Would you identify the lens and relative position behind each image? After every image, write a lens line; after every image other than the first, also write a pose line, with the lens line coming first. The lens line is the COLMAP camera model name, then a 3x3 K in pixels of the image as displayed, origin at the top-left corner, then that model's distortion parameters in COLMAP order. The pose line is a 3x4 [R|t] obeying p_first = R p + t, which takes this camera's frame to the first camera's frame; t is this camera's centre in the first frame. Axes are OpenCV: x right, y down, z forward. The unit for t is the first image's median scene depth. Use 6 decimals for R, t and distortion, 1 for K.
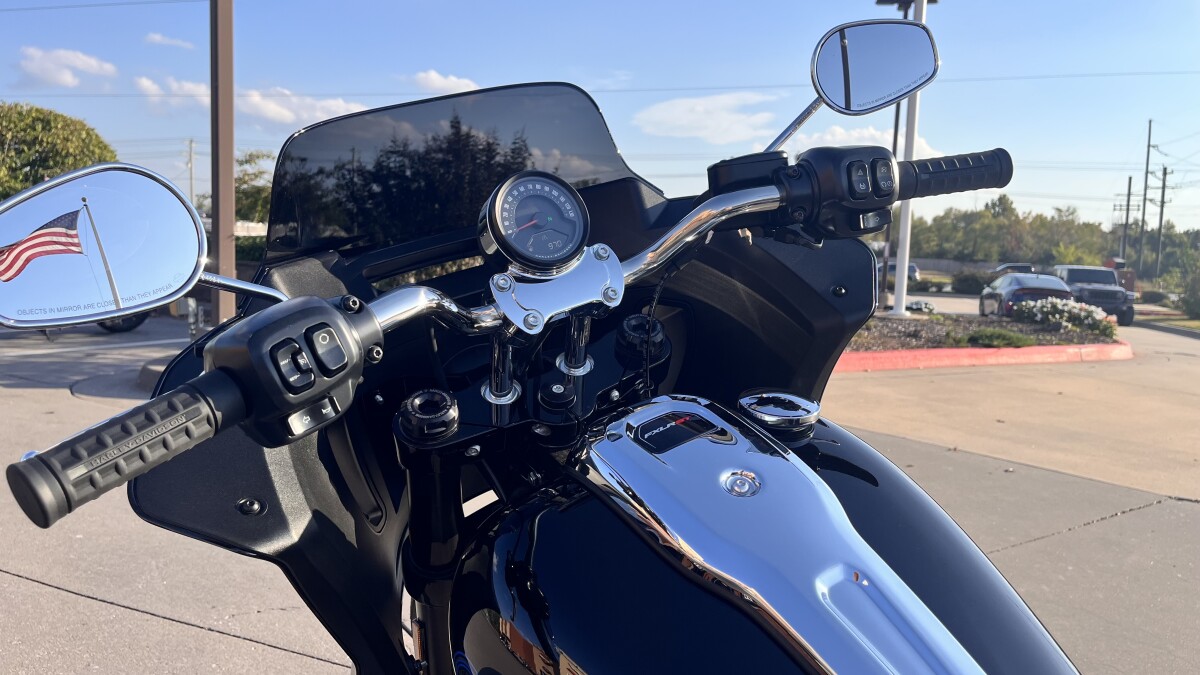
lens RADIAL K [[907.3, 0, 600.0], [0, 907.3, 337.5], [0, 0, 1]] dist [0.044288, -0.073431]
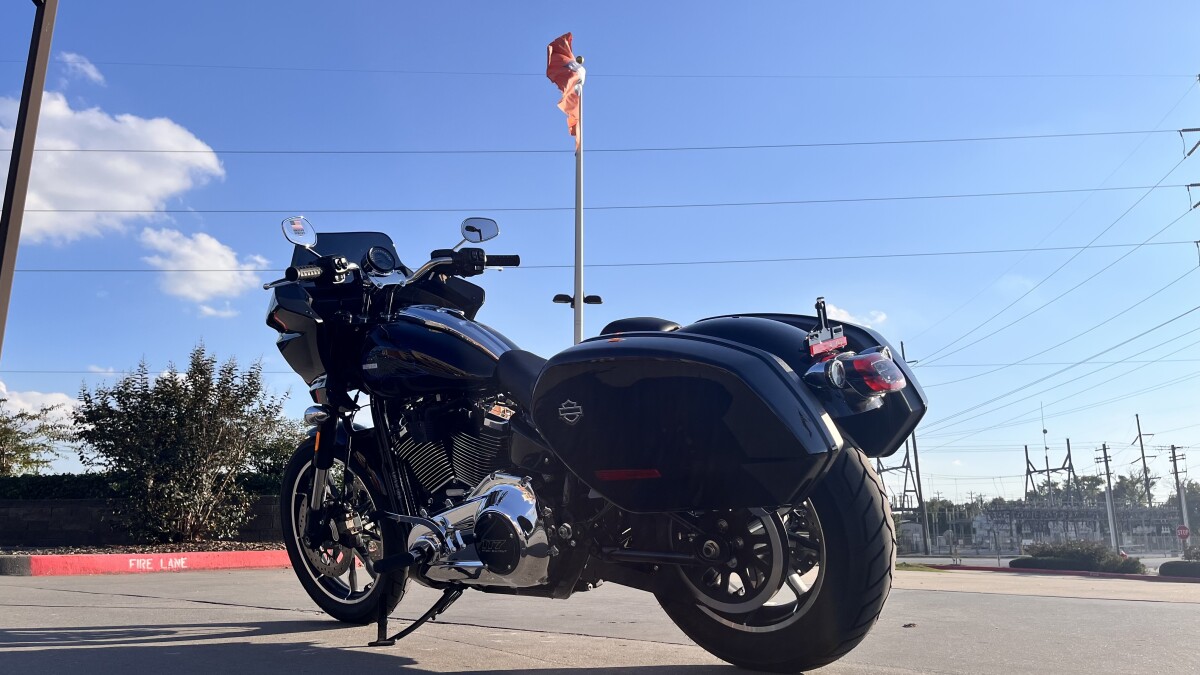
lens RADIAL K [[934.0, 0, 600.0], [0, 934.0, 337.5], [0, 0, 1]] dist [0.051451, -0.000517]
pose [[0.948144, 0.043256, 0.314885, -0.367323], [0.059552, 0.948975, -0.309677, 1.231962], [-0.312213, 0.312371, 0.897189, -2.218866]]
